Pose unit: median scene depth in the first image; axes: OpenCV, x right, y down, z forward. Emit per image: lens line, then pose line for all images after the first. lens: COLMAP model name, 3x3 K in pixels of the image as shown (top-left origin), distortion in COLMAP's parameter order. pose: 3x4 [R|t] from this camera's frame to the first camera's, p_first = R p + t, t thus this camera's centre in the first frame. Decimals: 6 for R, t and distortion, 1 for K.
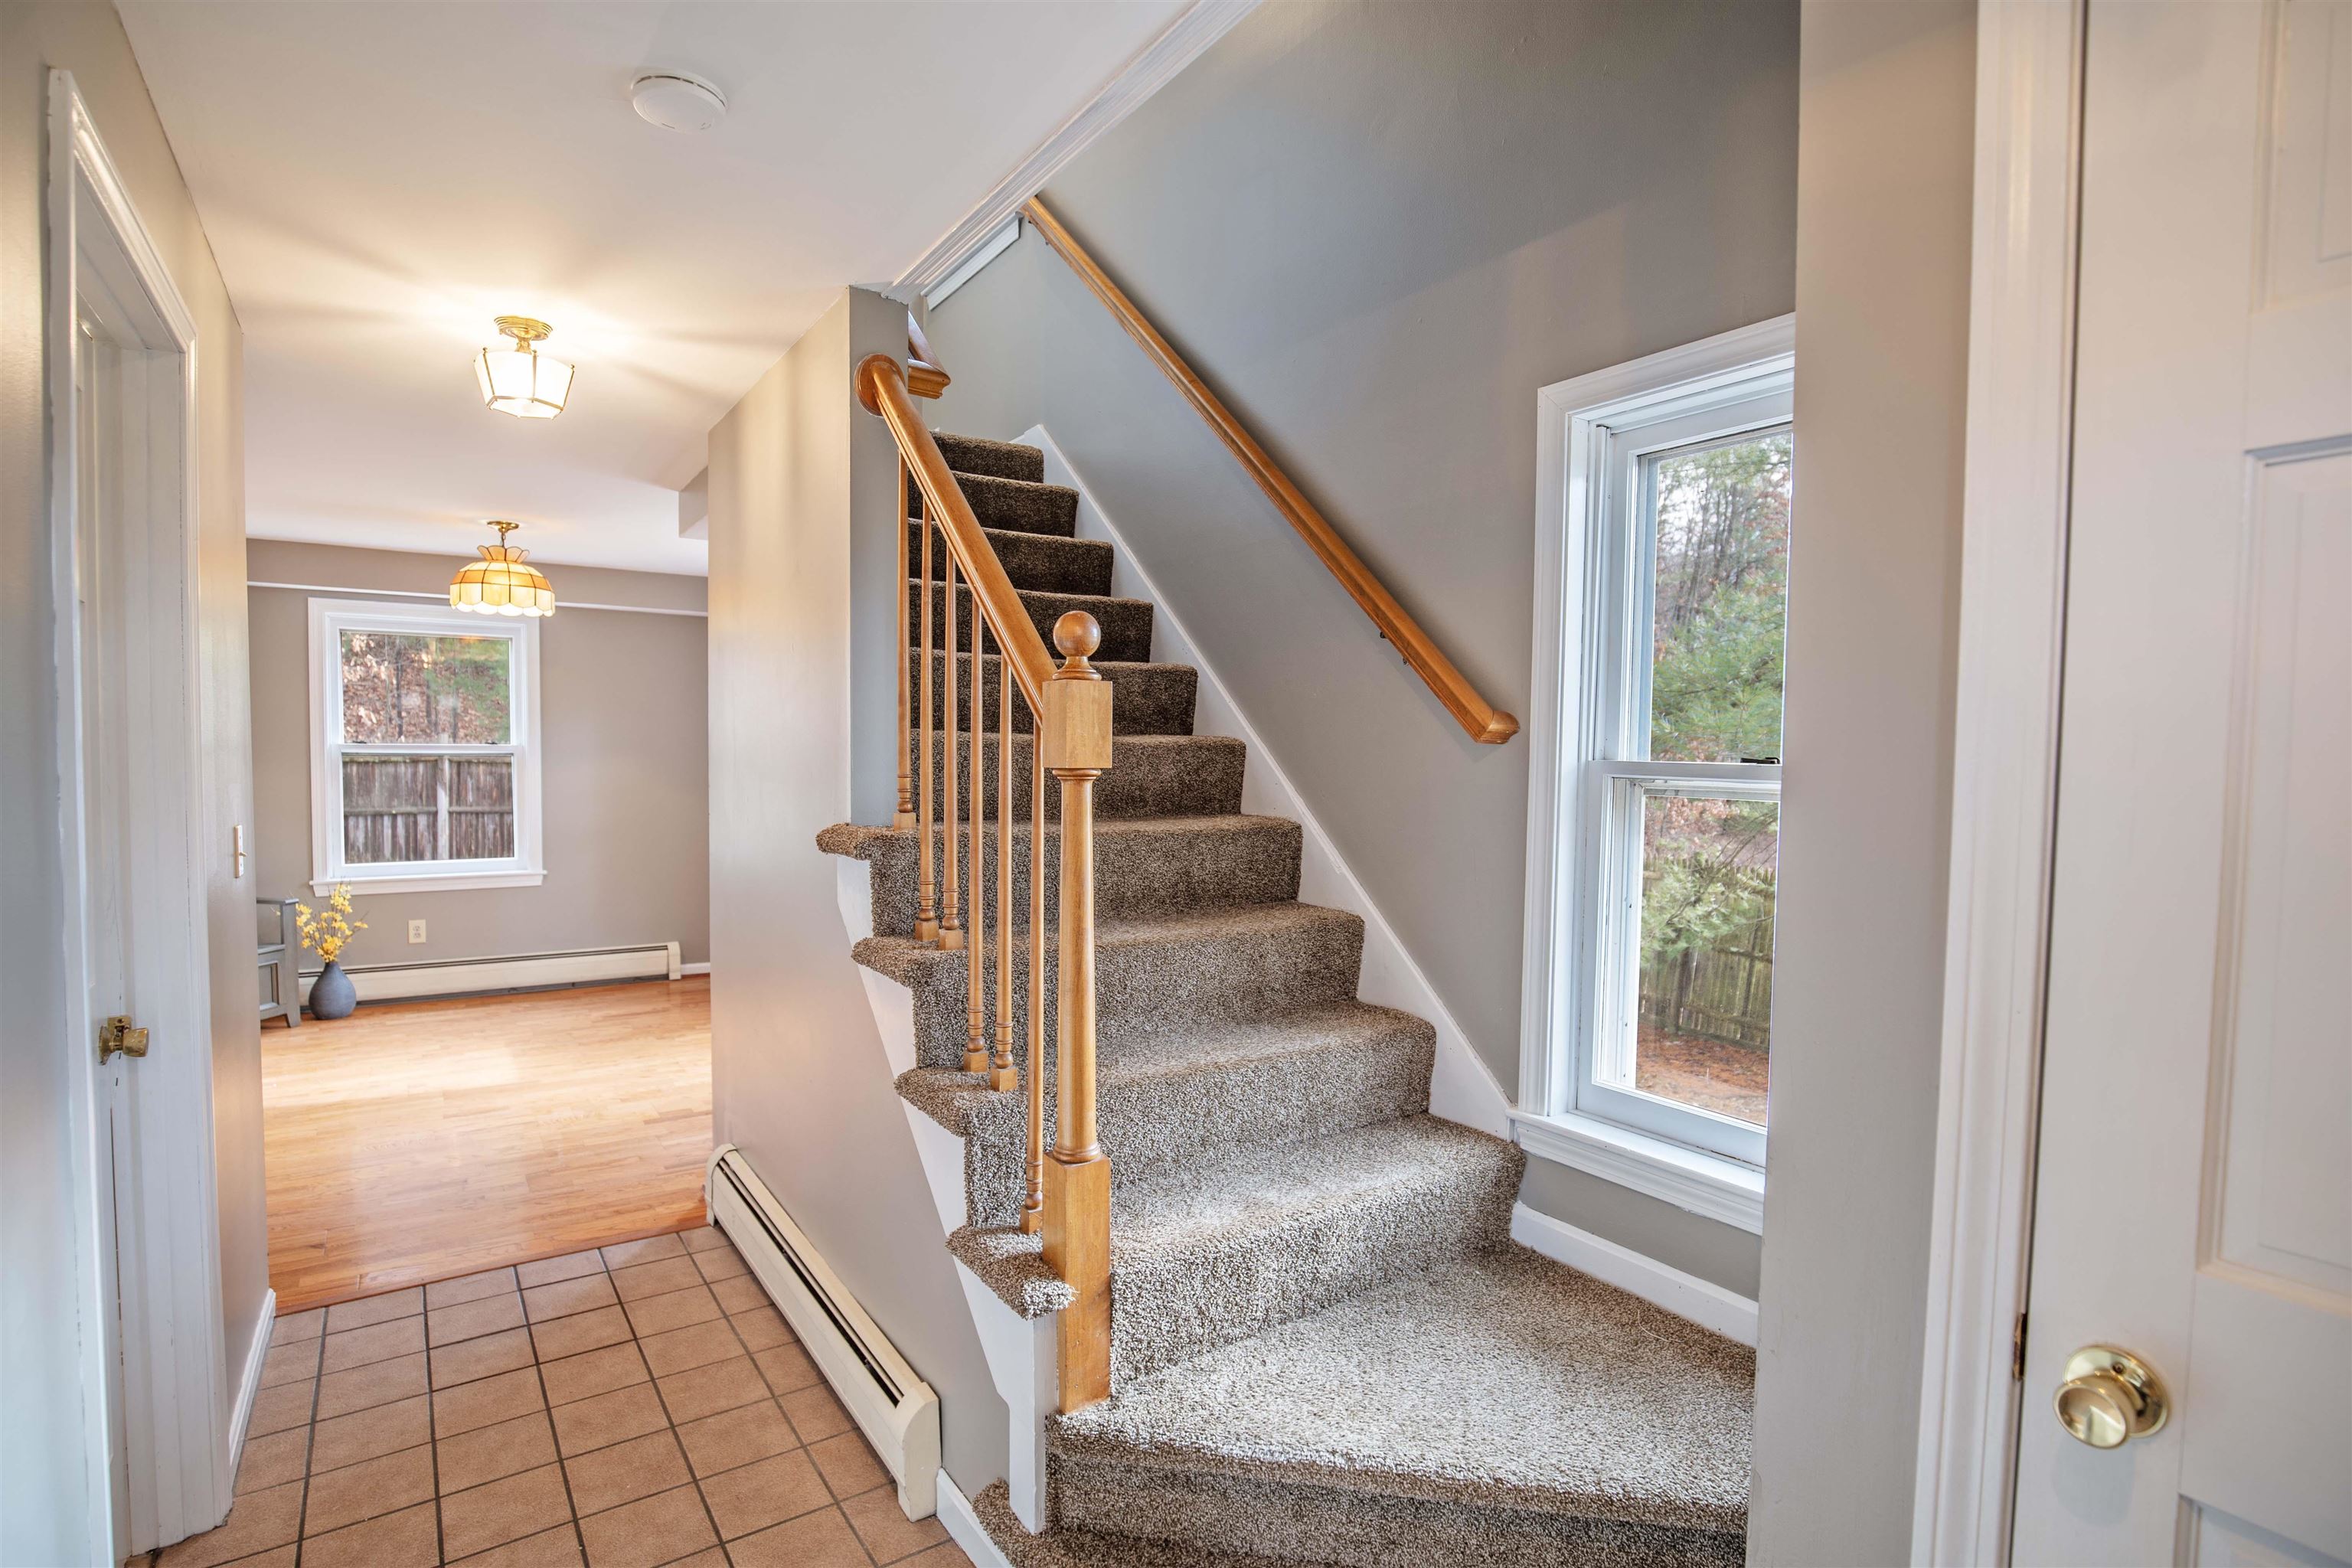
lens RADIAL K [[1136.4, 0, 1174.9], [0, 1136.4, 797.5], [0, 0, 1]] dist [-0.034745, 0.005566]
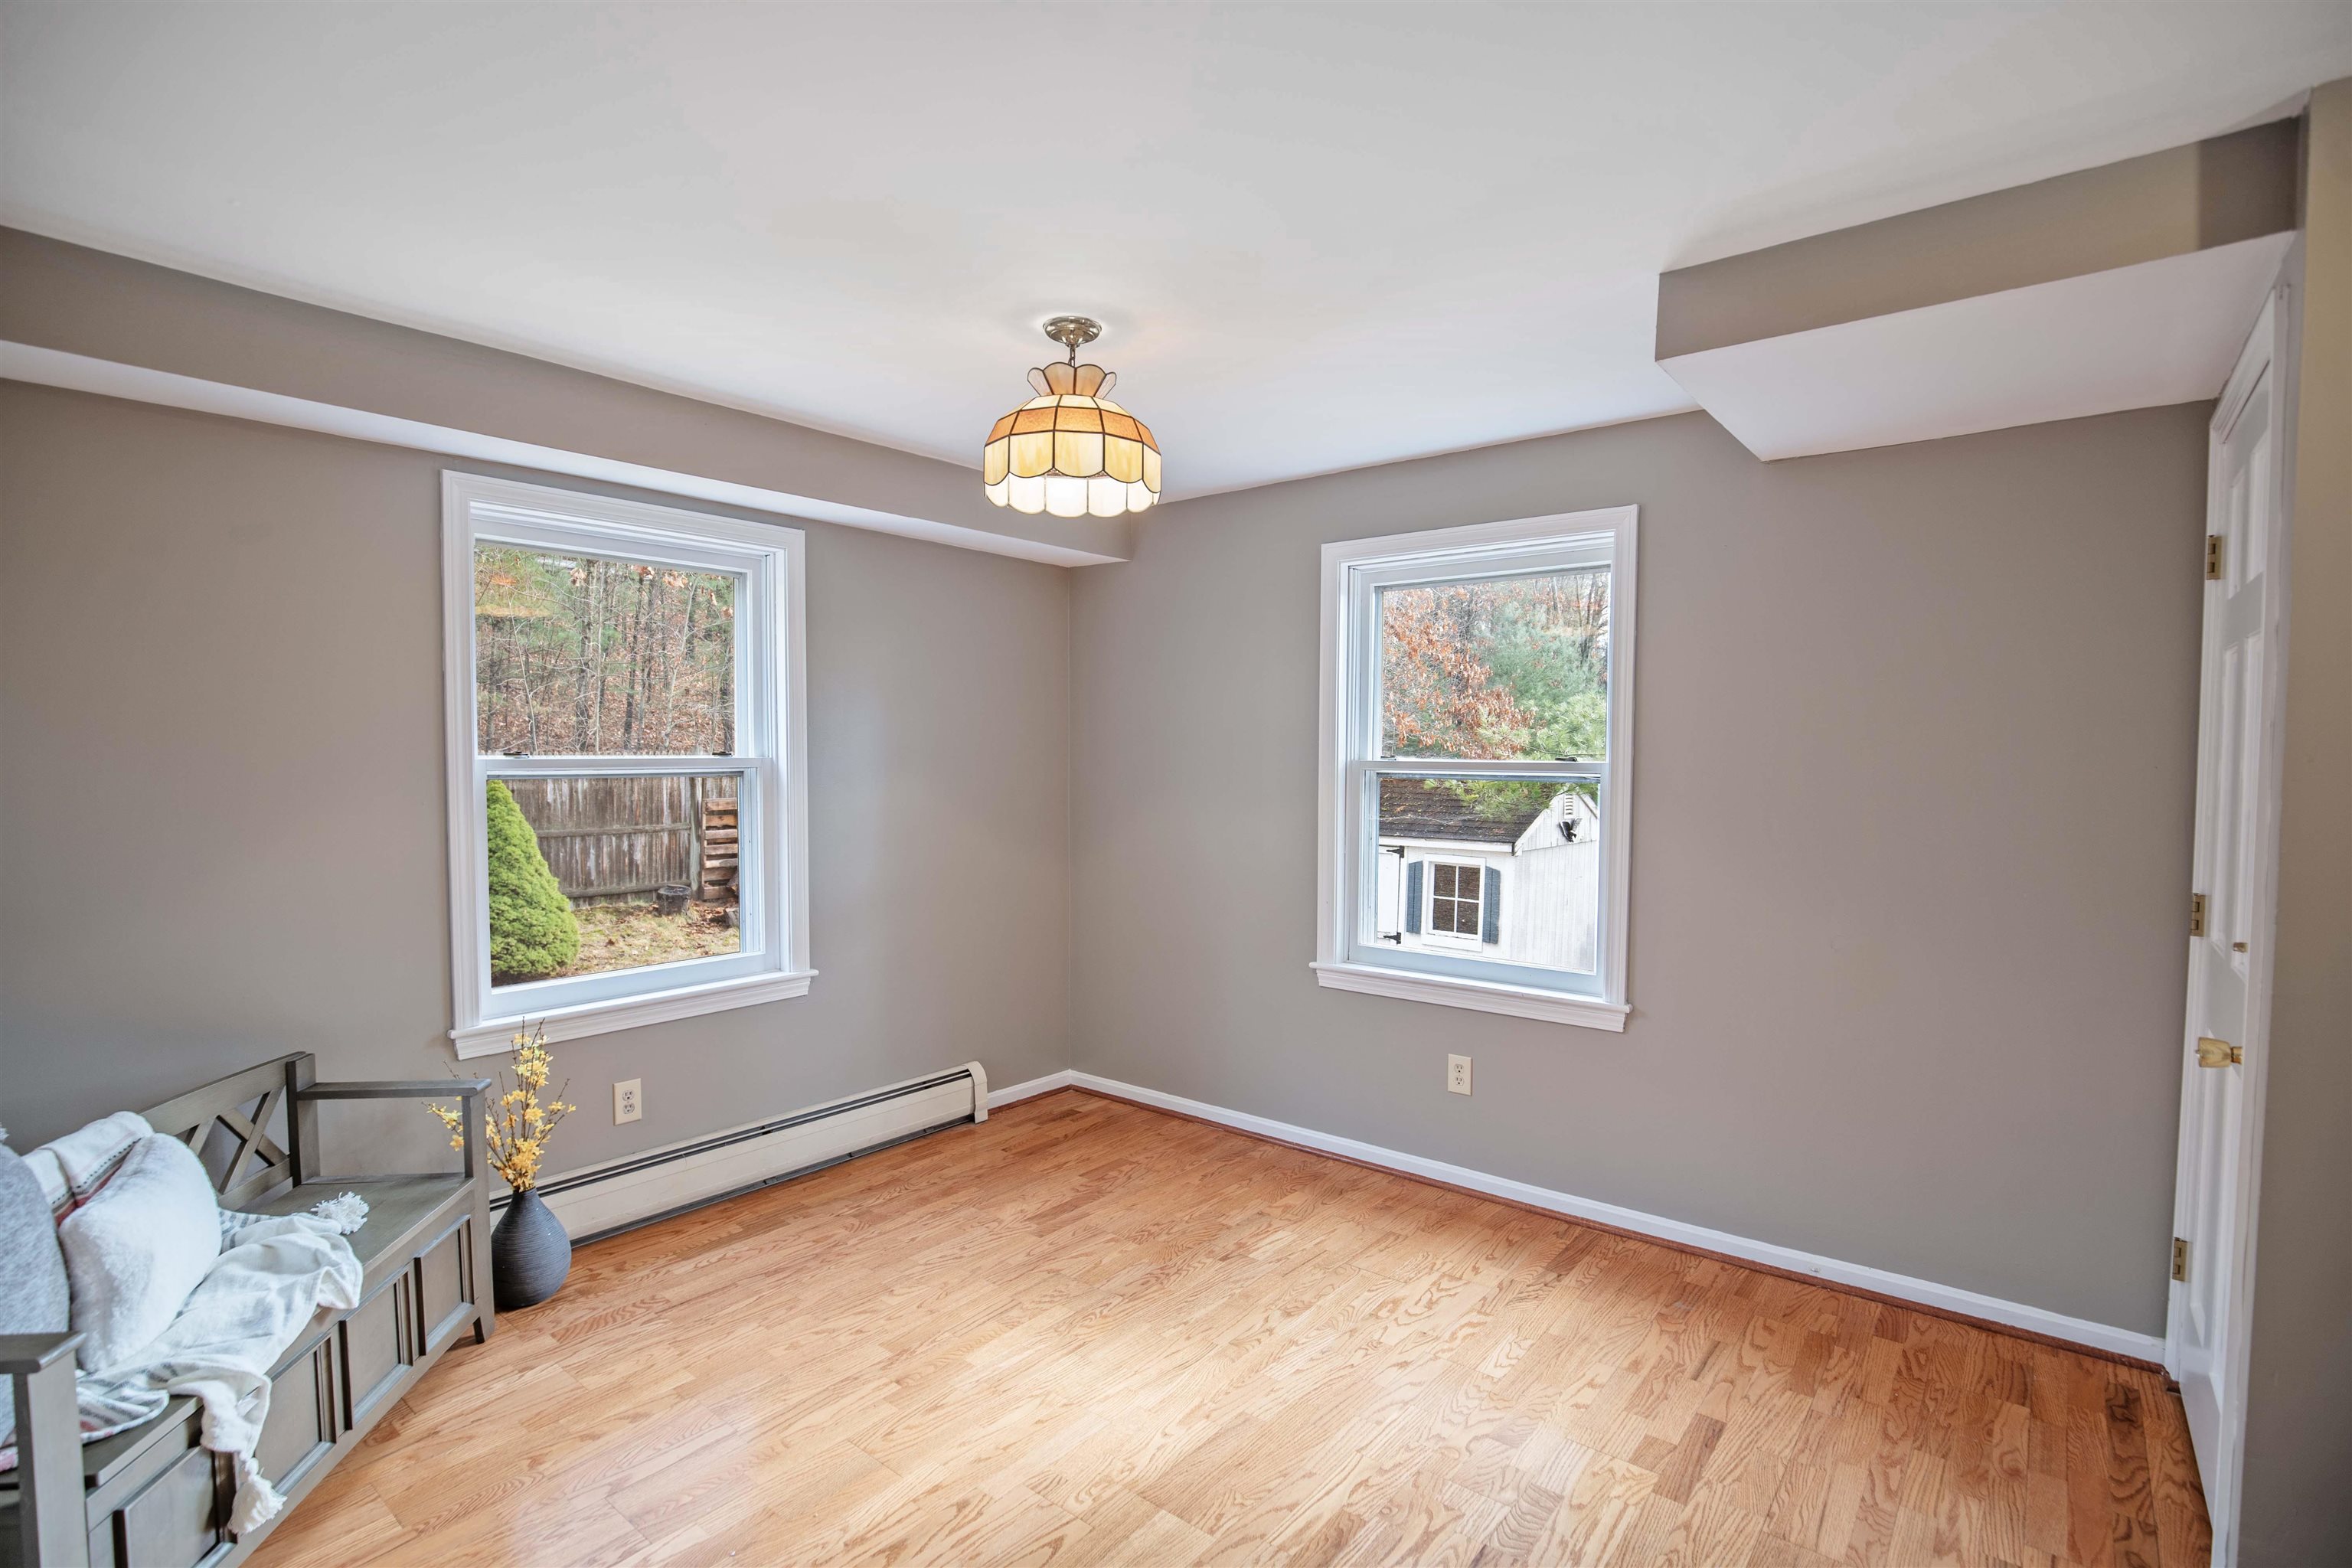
lens RADIAL K [[1136.4, 0, 1174.9], [0, 1136.4, 797.5], [0, 0, 1]] dist [-0.034745, 0.005566]
pose [[0.960884, -0.025404, 0.275782, -0.590961], [0.023237, 0.999668, 0.011123, -0.029384], [-0.275973, -0.004279, 0.961156, 0.415441]]
